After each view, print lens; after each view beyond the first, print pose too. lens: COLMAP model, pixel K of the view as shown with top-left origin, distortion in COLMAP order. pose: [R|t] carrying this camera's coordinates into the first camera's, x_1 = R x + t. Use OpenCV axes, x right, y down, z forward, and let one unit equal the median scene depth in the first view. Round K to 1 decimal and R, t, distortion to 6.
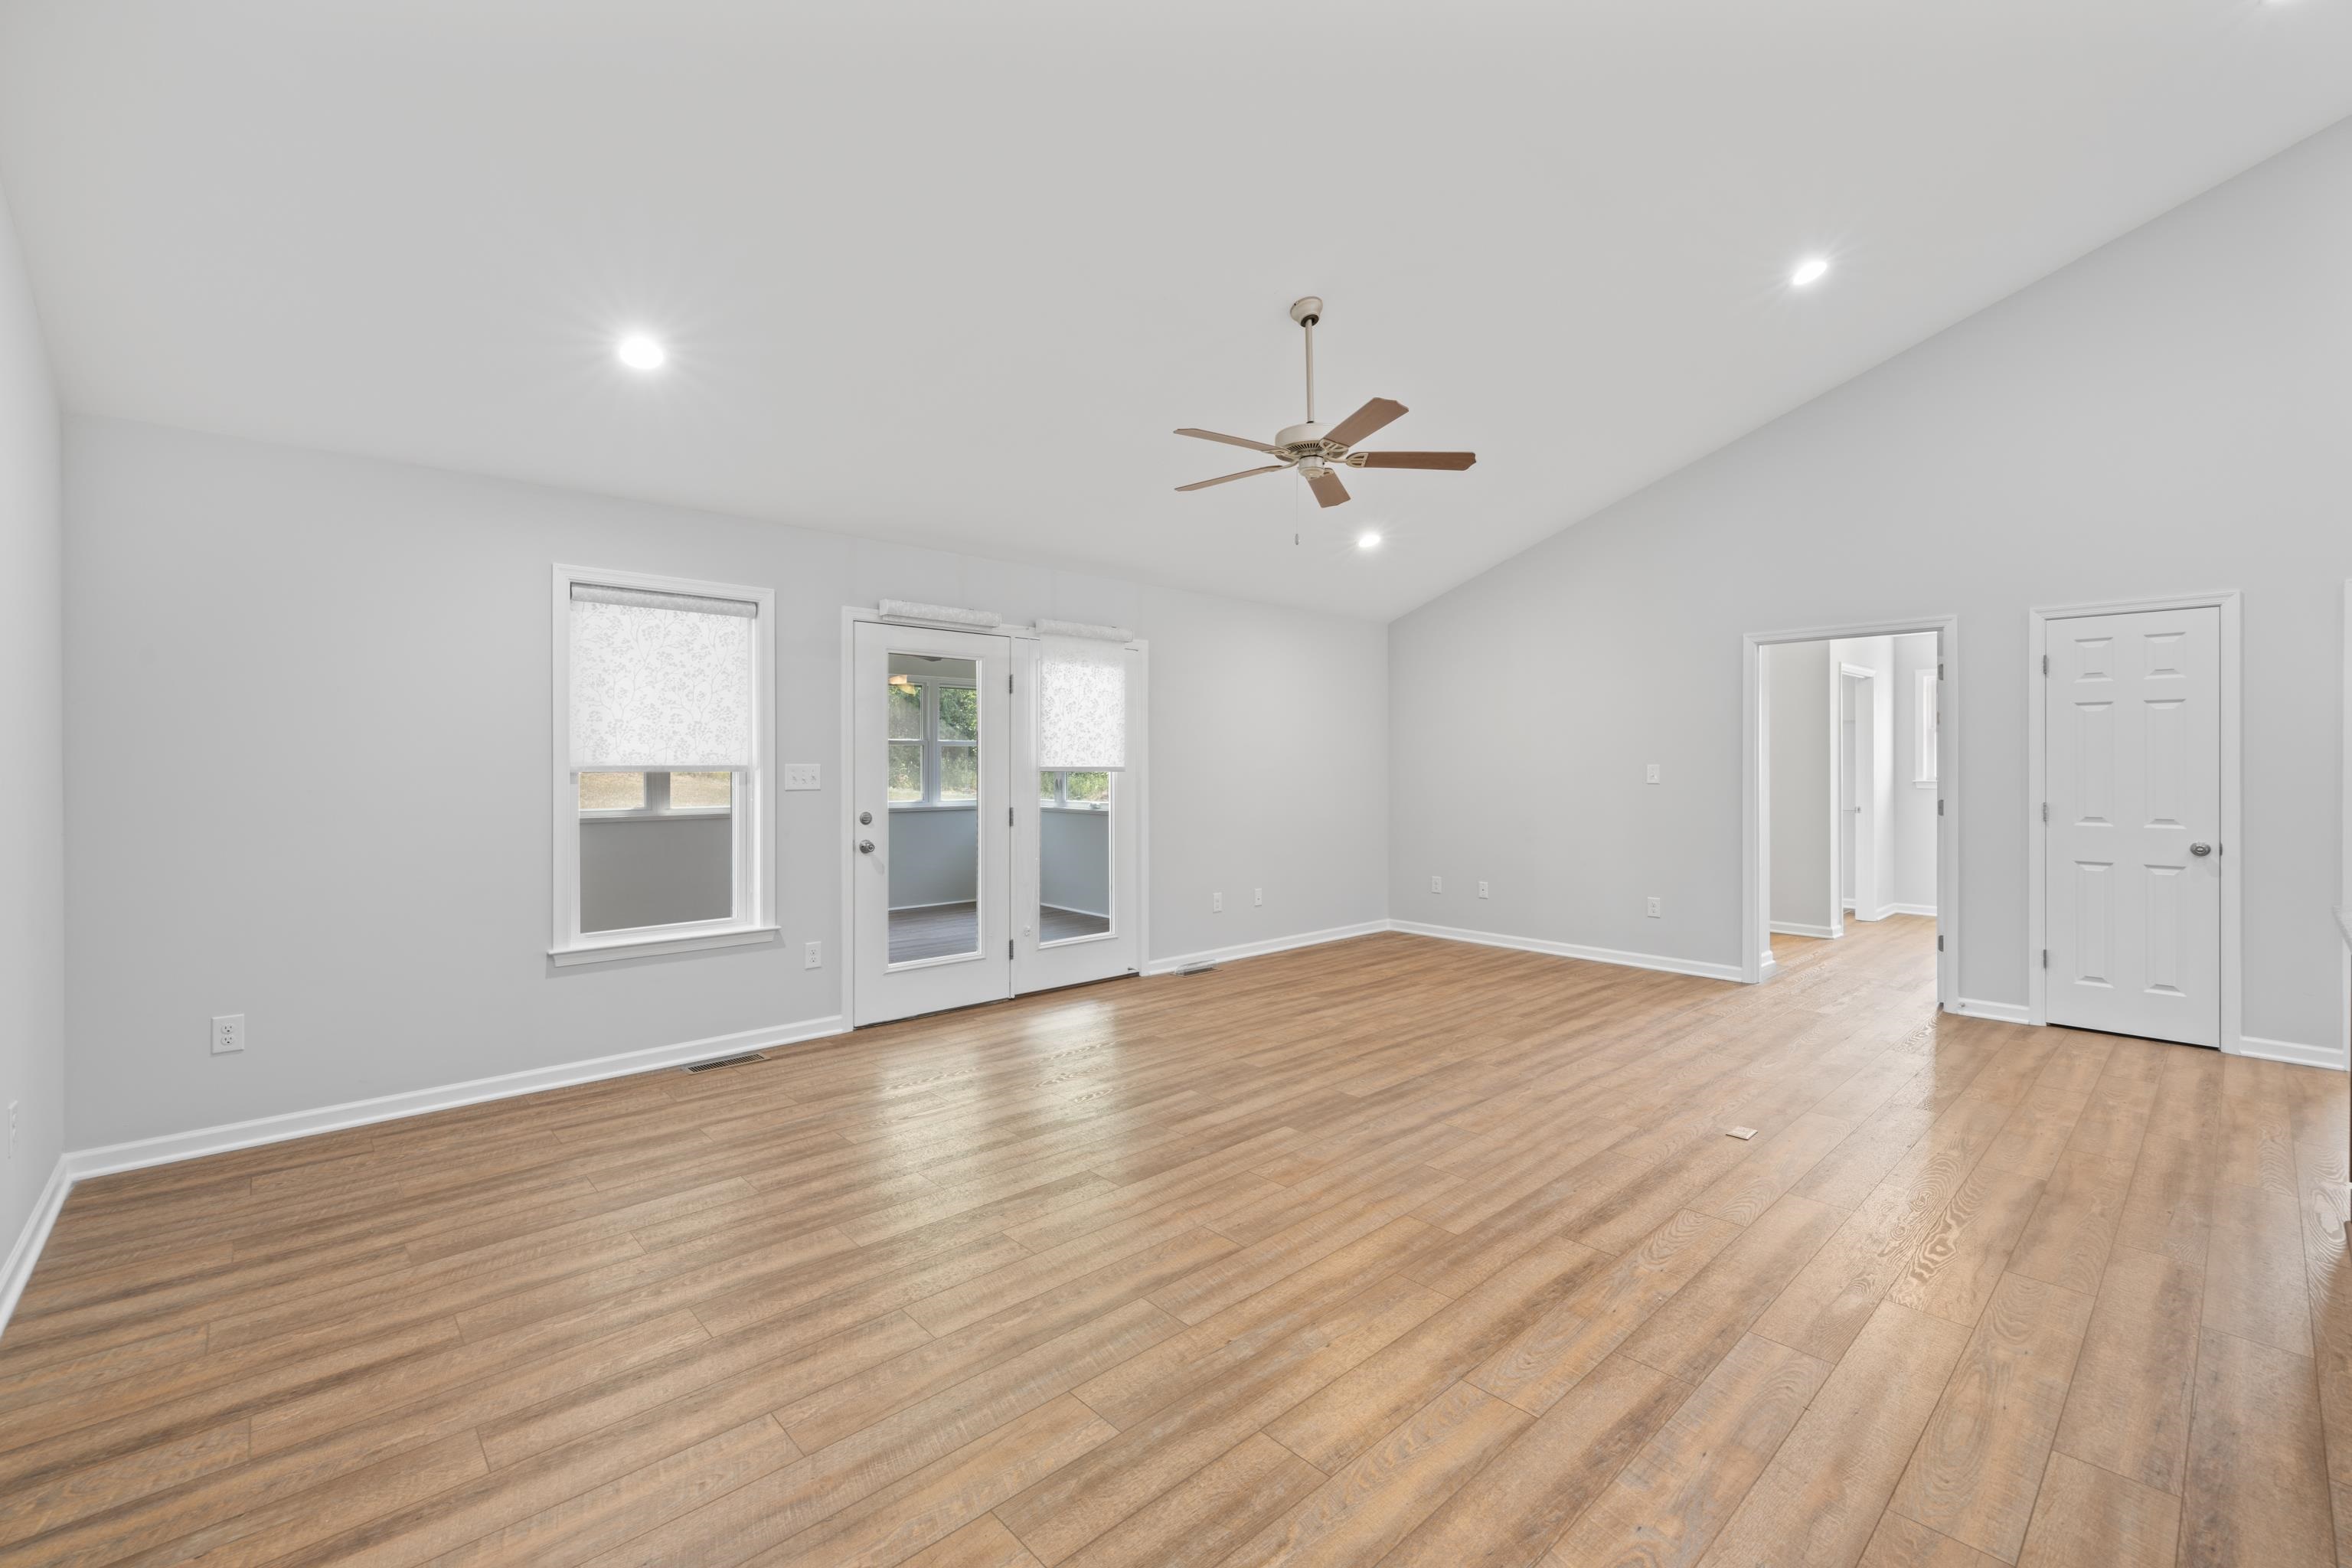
lens RADIAL K [[993.1, 0, 1191.8], [0, 993.1, 779.5], [0, 0, 1]] dist [0.000624, 0.000283]
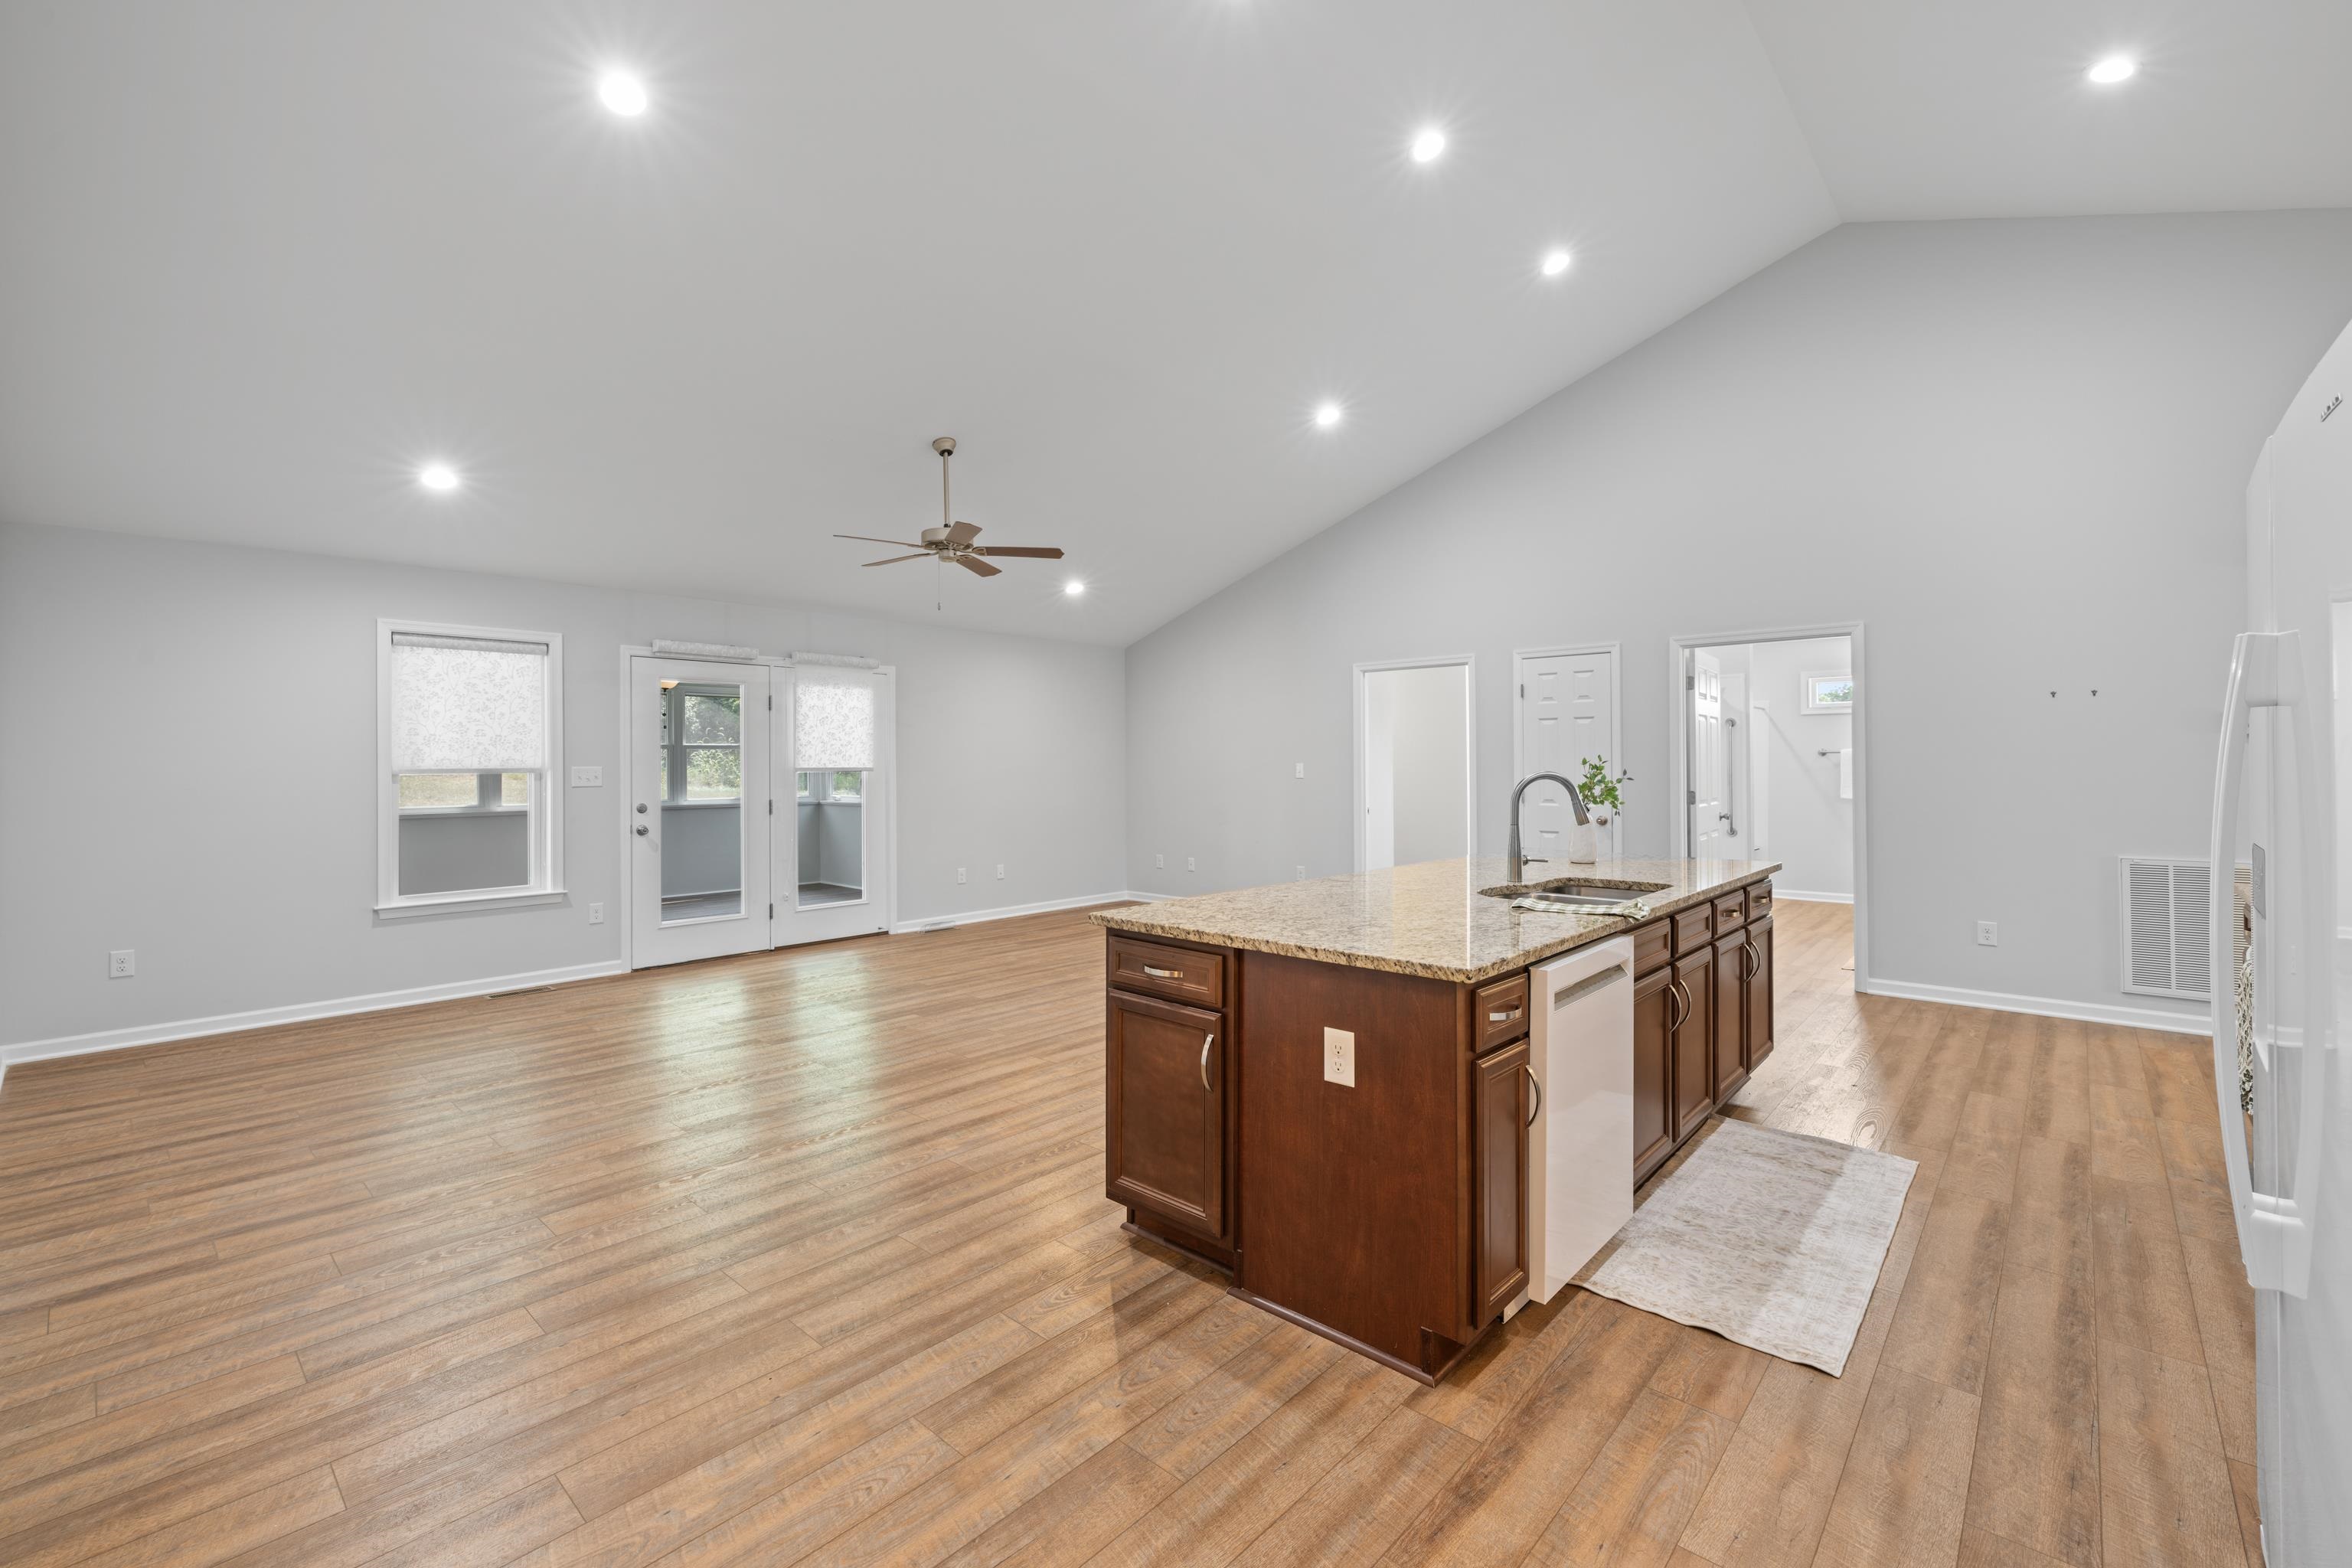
lens RADIAL K [[993.1, 0, 1196.1], [0, 993.1, 774.6], [0, 0, 1]] dist [0.000624, 0.000283]
pose [[0.995660, -0.006595, 0.092832, 0.307745], [0.006937, 0.999970, -0.003359, 0.004676], [-0.092807, 0.003989, 0.995676, -0.404273]]
